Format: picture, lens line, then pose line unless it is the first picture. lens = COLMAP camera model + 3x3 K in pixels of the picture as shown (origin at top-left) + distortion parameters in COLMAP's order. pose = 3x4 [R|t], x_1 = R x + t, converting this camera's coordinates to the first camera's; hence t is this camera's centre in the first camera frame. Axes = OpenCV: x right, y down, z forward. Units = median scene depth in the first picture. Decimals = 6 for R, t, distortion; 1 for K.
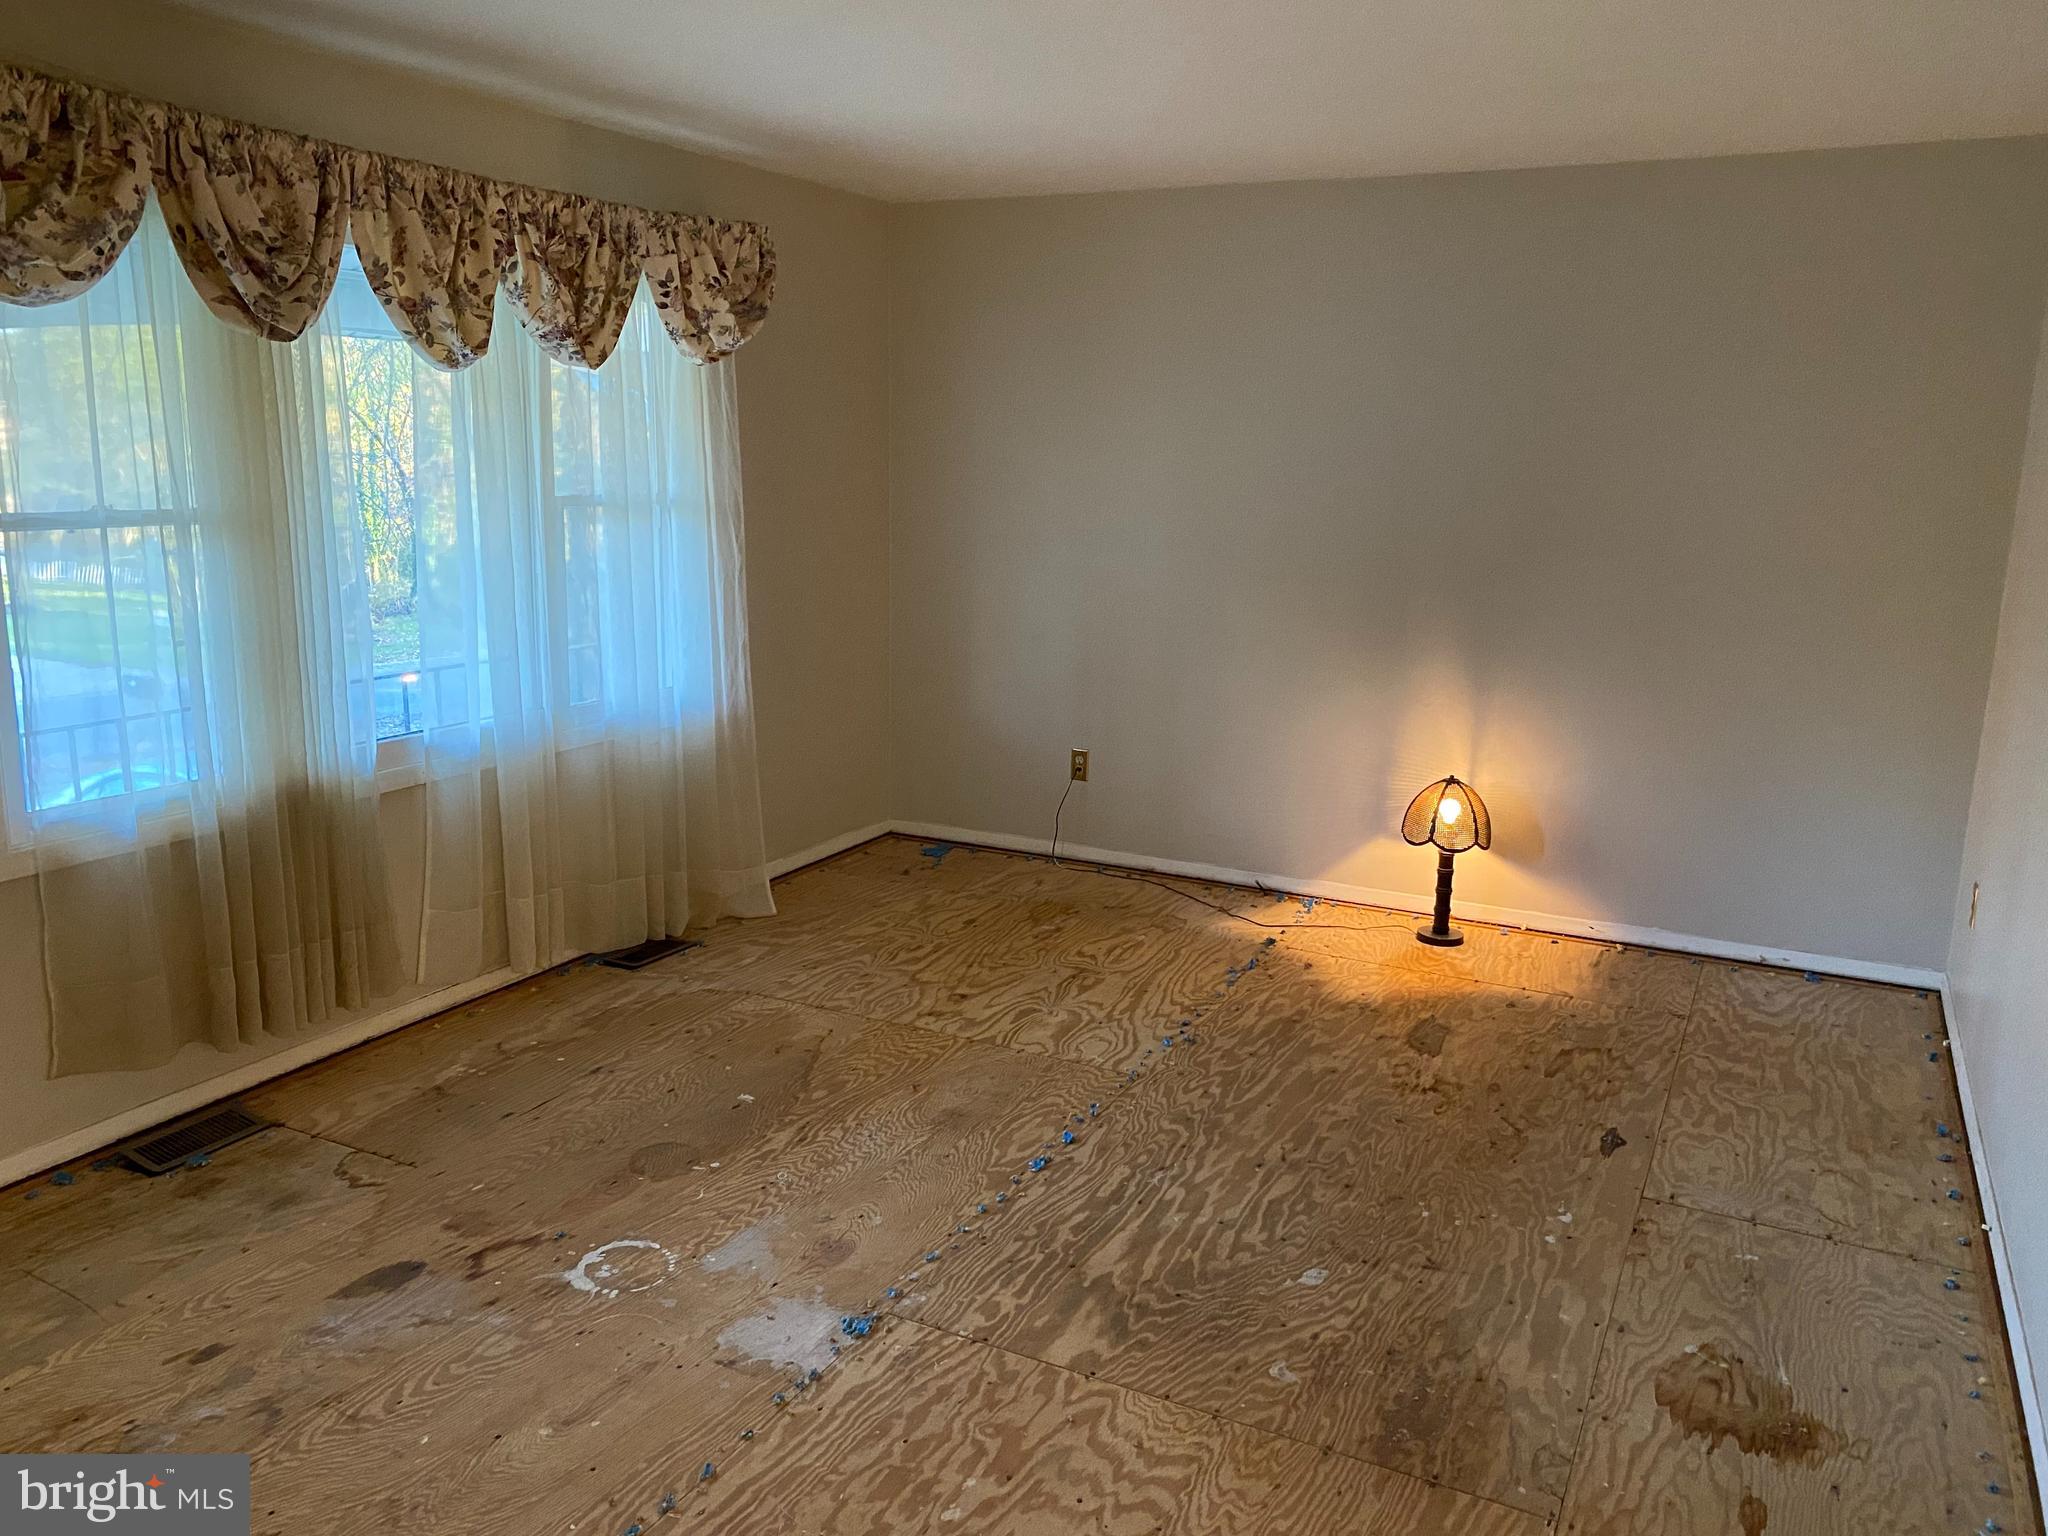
lens RADIAL K [[1558.0, 0, 1027.9], [0, 1558.0, 752.5], [0, 0, 1]] dist [0.039247, -0.049562]
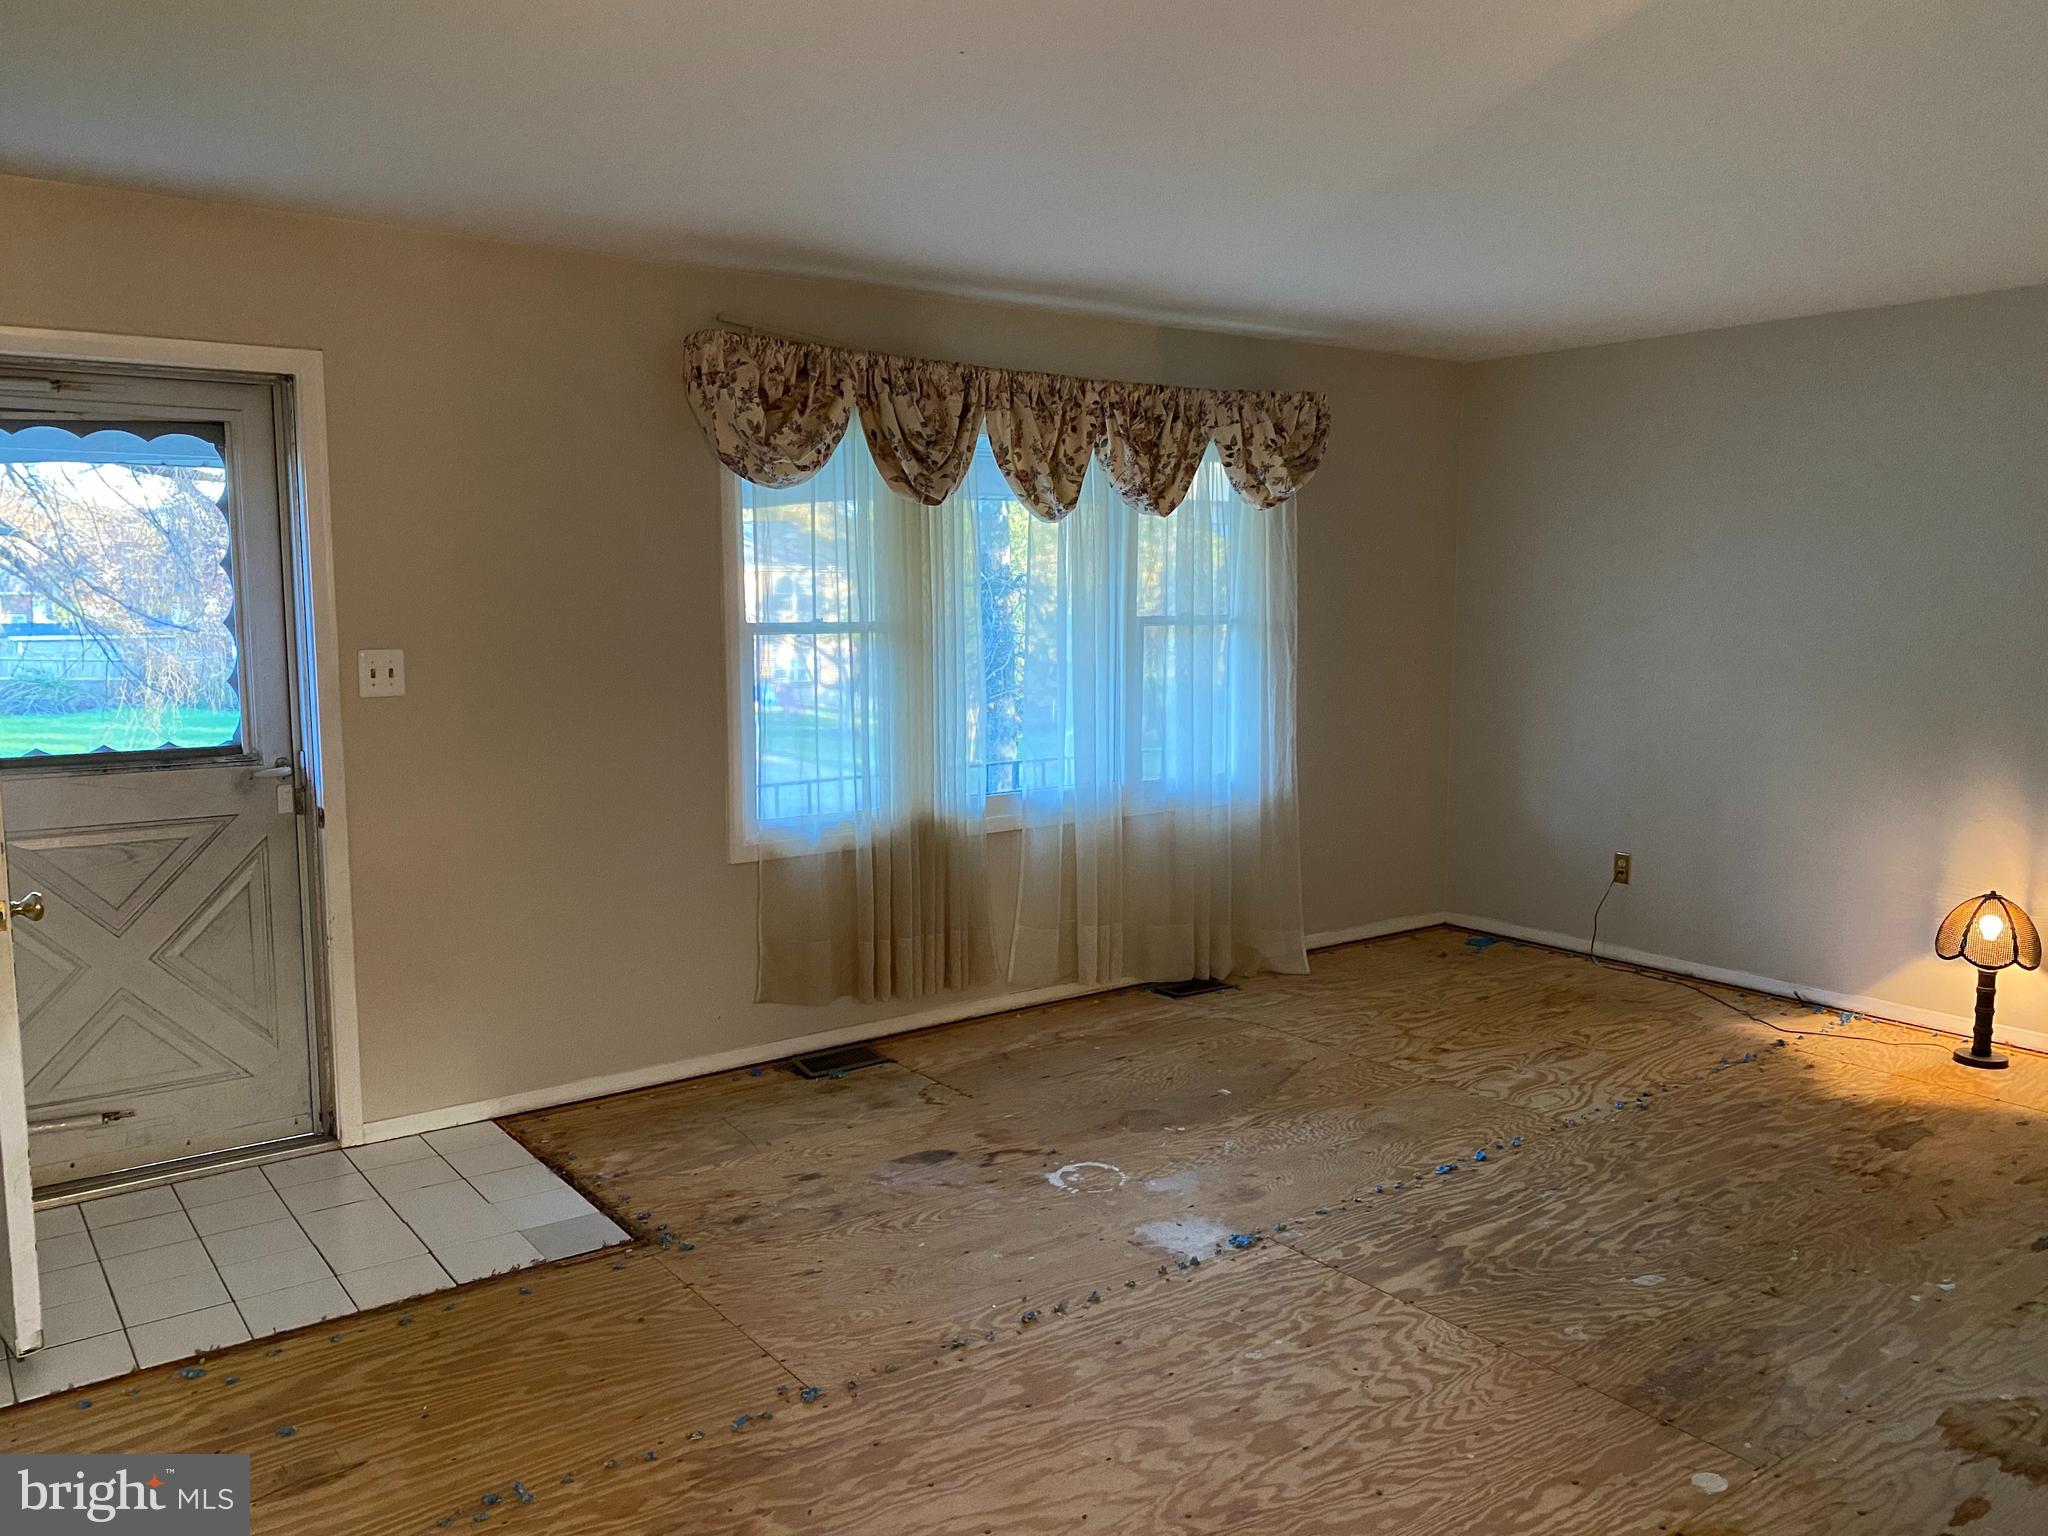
lens RADIAL K [[1558.0, 0, 1033.9], [0, 1558.0, 754.6], [0, 0, 1]] dist [0.039247, -0.049562]
pose [[0.896866, 0.027803, -0.441428, 0.242347], [-0.068629, 0.994683, -0.076787, 0.067743], [0.436946, 0.099163, 0.894005, -0.210128]]
